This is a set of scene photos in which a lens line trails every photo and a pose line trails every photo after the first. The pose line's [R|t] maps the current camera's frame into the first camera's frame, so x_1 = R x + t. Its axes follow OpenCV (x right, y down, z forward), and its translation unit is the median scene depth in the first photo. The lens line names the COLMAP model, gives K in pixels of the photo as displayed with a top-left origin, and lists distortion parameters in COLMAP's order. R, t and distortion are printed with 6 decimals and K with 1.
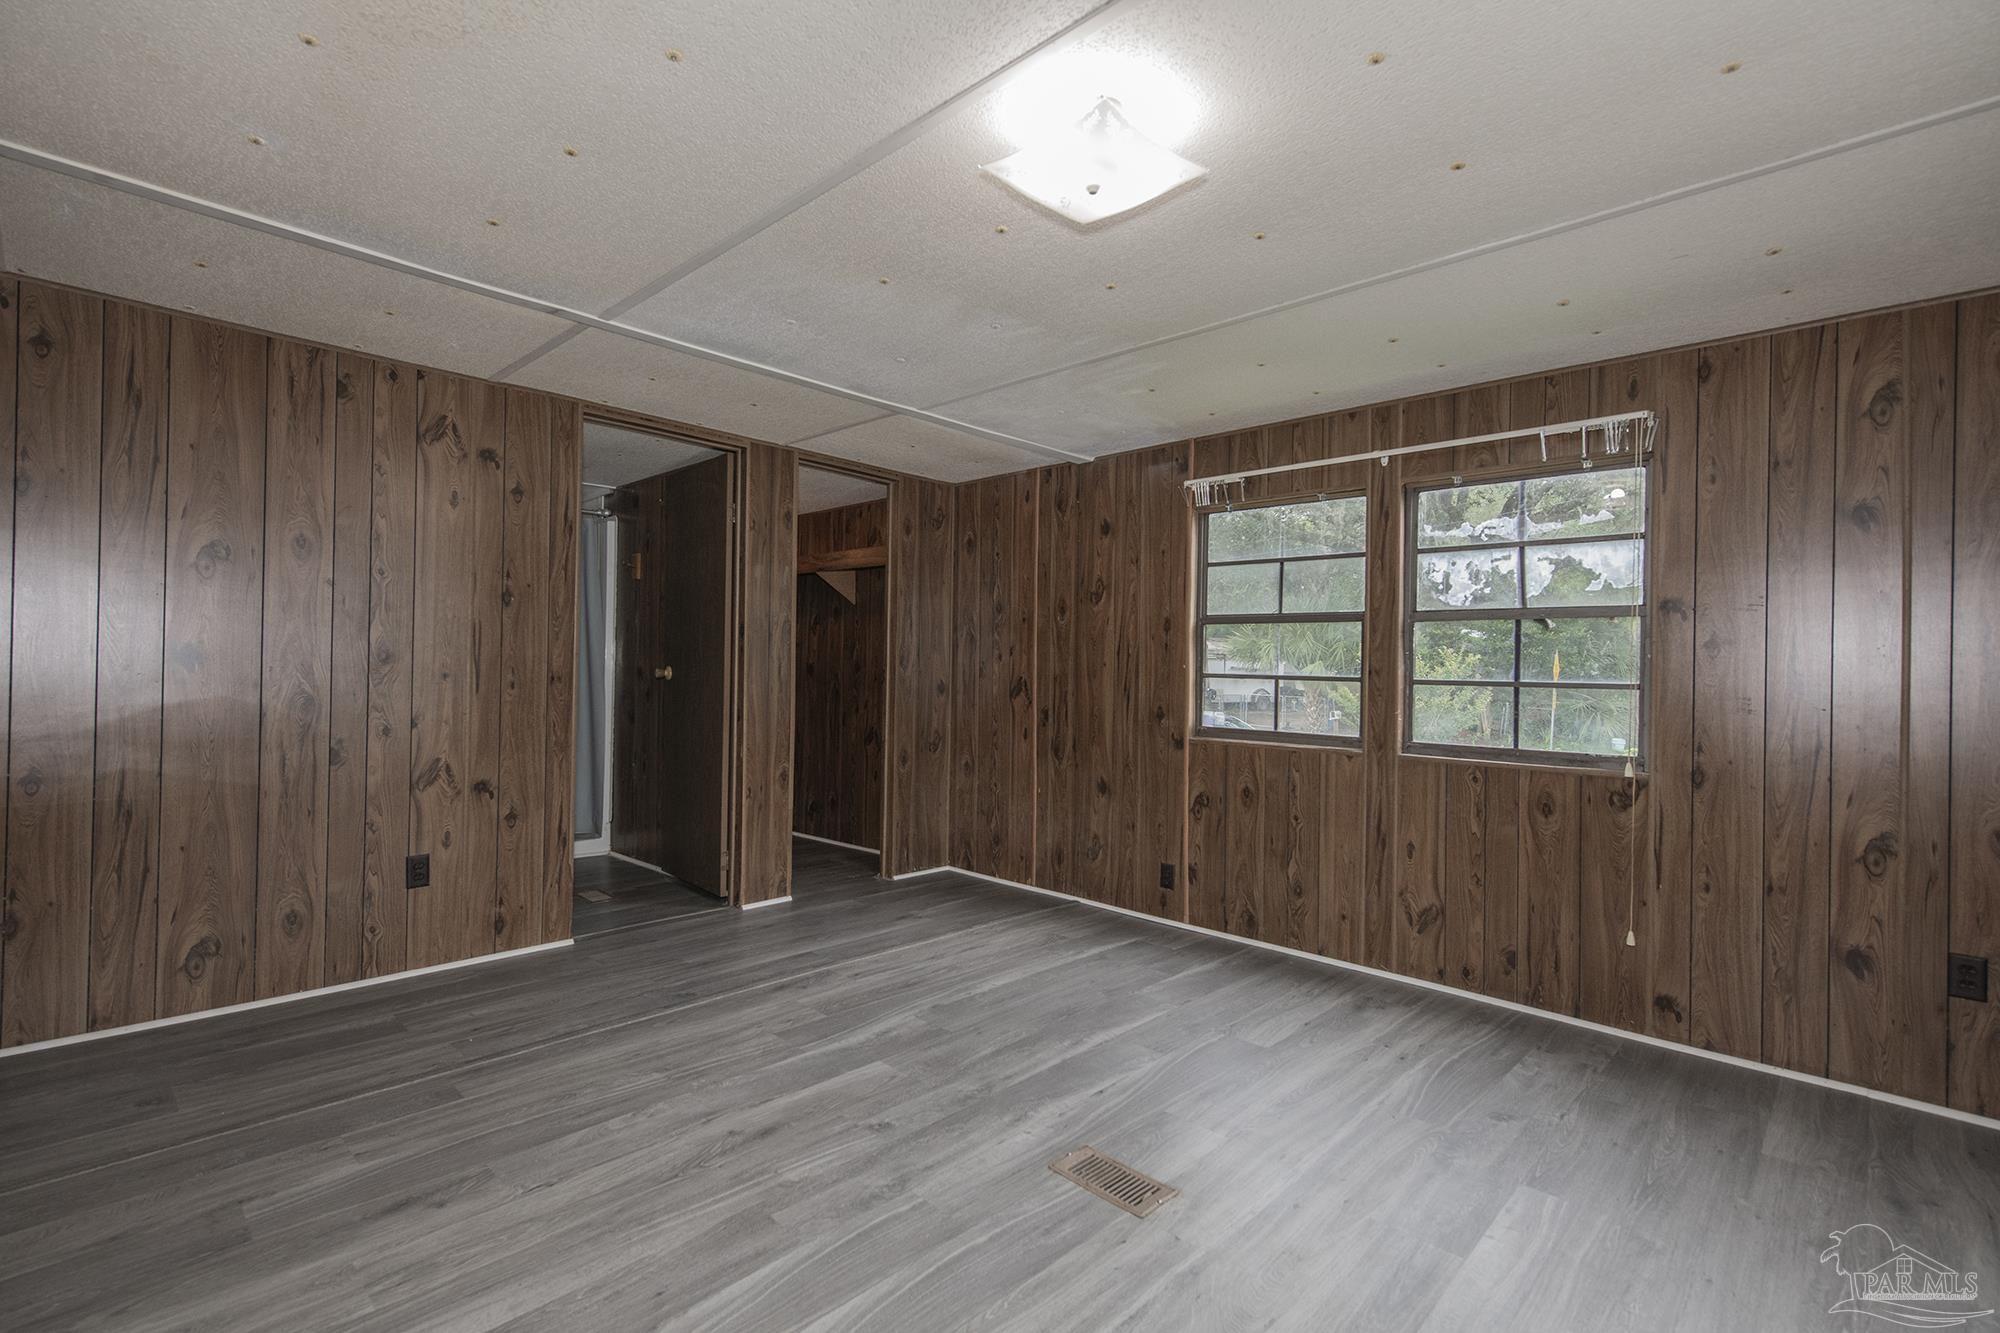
lens RADIAL K [[916.9, 0, 1000.2], [0, 916.9, 663.9], [0, 0, 1]] dist [0.009419, -0.000463]
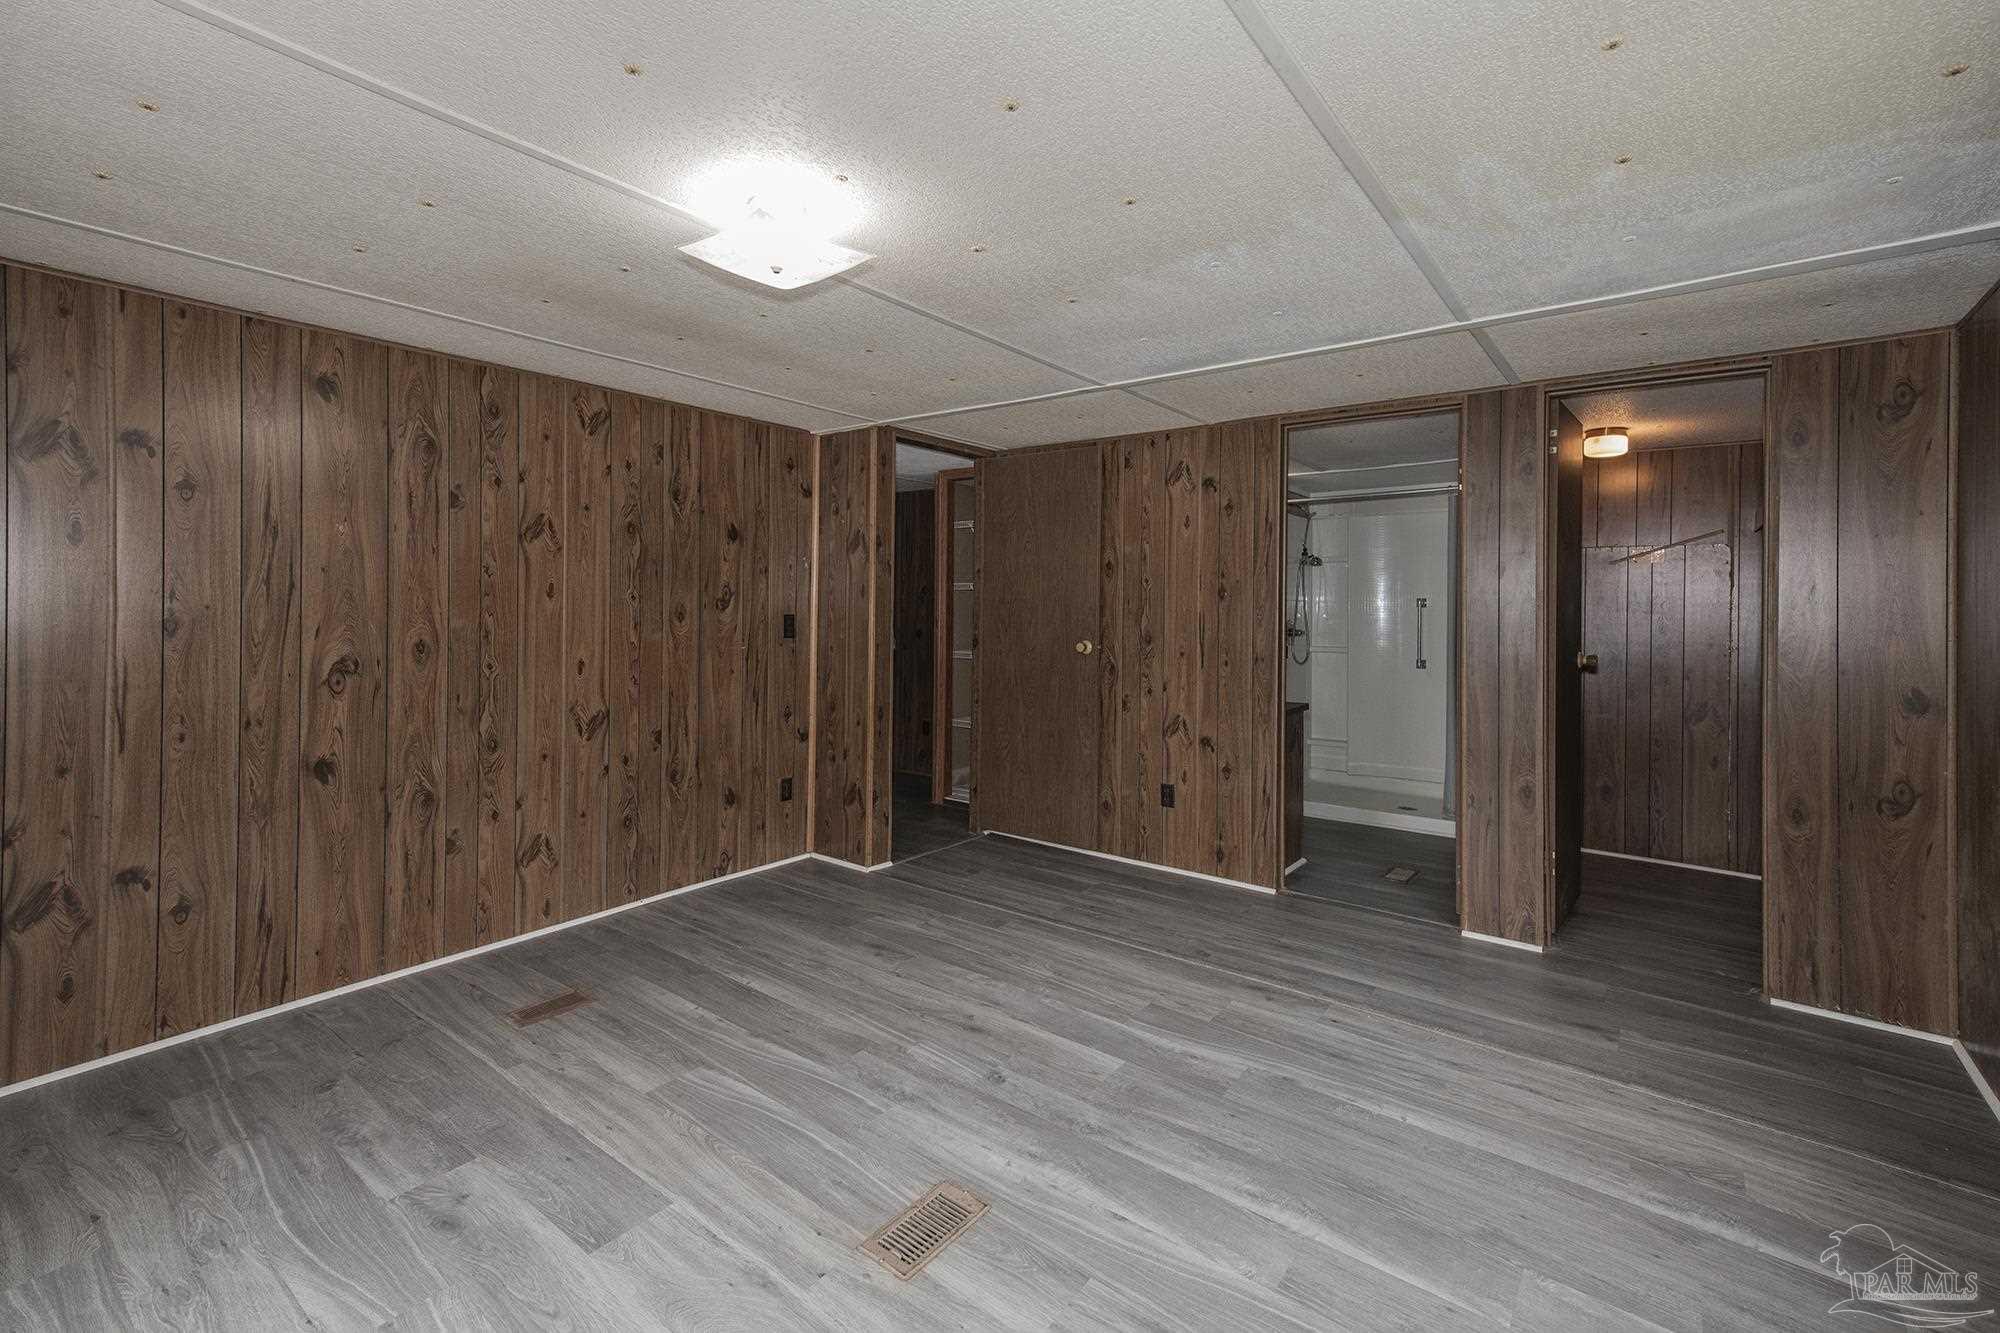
lens RADIAL K [[863.7, 0, 992.5], [0, 863.7, 603.9], [0, 0, 1]] dist [0.018410, 0.000340]
pose [[0.105131, -0.020806, -0.994241, 0.654110], [-0.003992, 0.999764, -0.021343, -0.033610], [0.994450, 0.006213, 0.105023, 0.621461]]
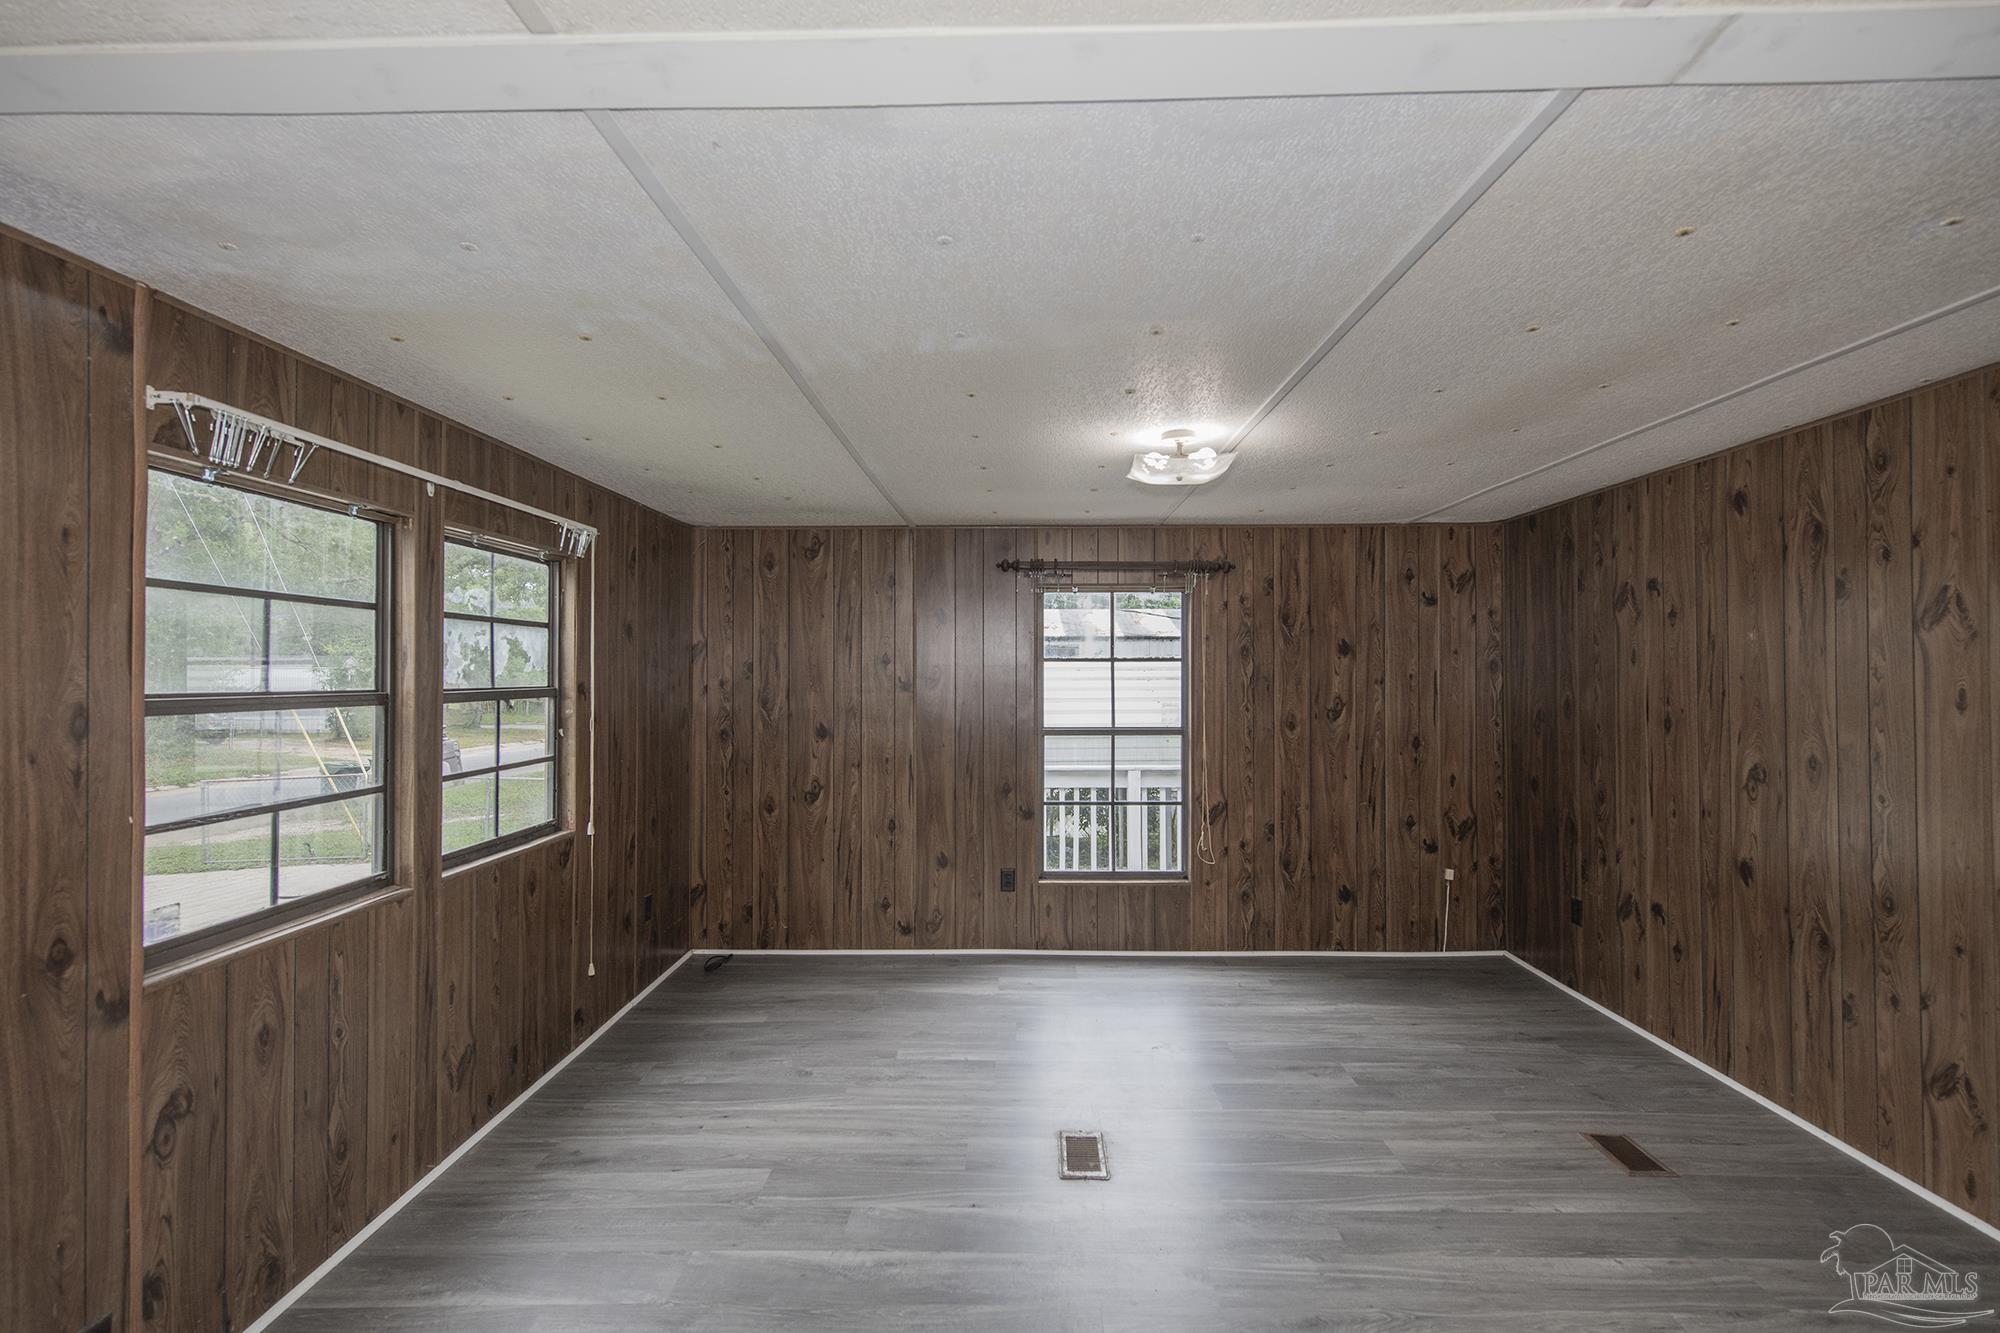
lens RADIAL K [[916.9, 0, 1006.2], [0, 916.9, 664.1], [0, 0, 1]] dist [0.009419, -0.000463]
pose [[-0.684800, -0.009181, 0.728674, -0.486330], [-0.010612, 0.999940, 0.002625, -0.093898], [-0.728654, -0.005935, -0.684856, 1.274412]]
